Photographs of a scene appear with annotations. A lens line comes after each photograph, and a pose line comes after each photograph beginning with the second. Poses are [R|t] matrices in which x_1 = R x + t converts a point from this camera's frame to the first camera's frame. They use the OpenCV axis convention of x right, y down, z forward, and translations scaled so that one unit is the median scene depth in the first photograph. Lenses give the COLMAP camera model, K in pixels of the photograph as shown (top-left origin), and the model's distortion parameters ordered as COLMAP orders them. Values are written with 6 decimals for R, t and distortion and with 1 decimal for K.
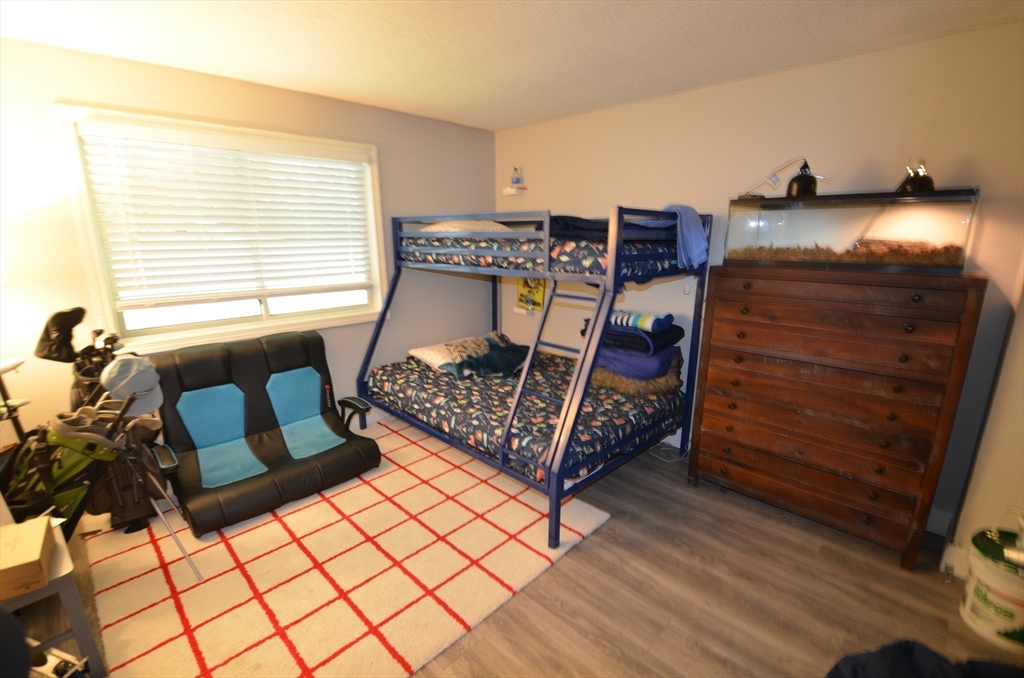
lens RADIAL K [[450.3, 0, 514.6], [0, 450.3, 350.8], [0, 0, 1]] dist [0.005741, -0.017624]
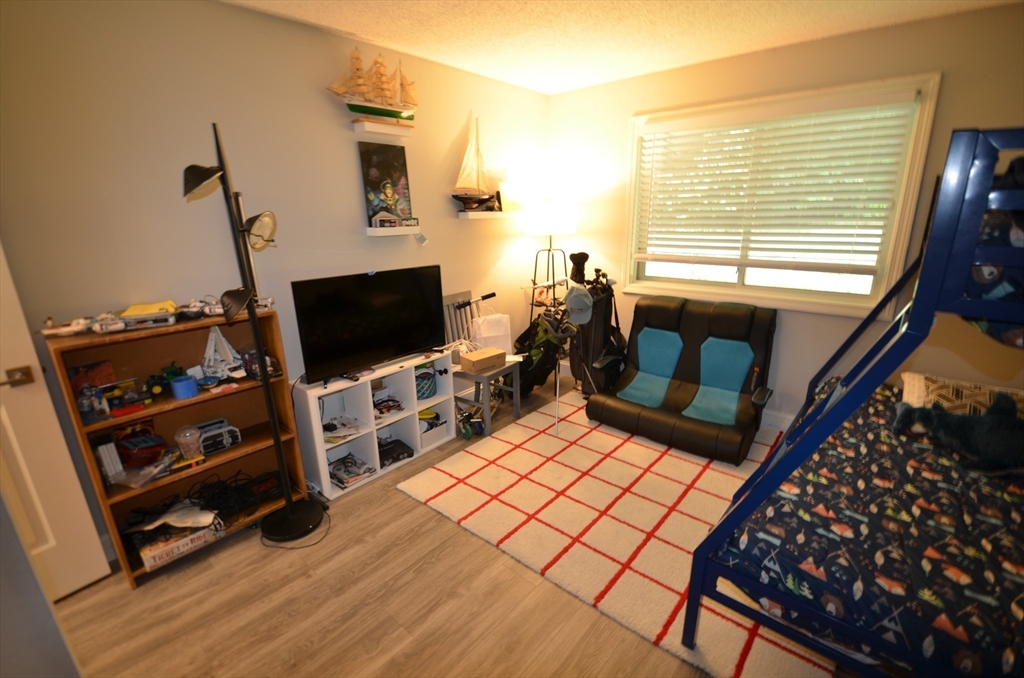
lens RADIAL K [[450.3, 0, 514.6], [0, 450.3, 350.8], [0, 0, 1]] dist [0.005741, -0.017624]
pose [[0.063948, 0.293652, -0.953771, 0.546738], [-0.231336, 0.934056, 0.272071, -0.118246], [0.970770, 0.203243, 0.127664, 0.482157]]
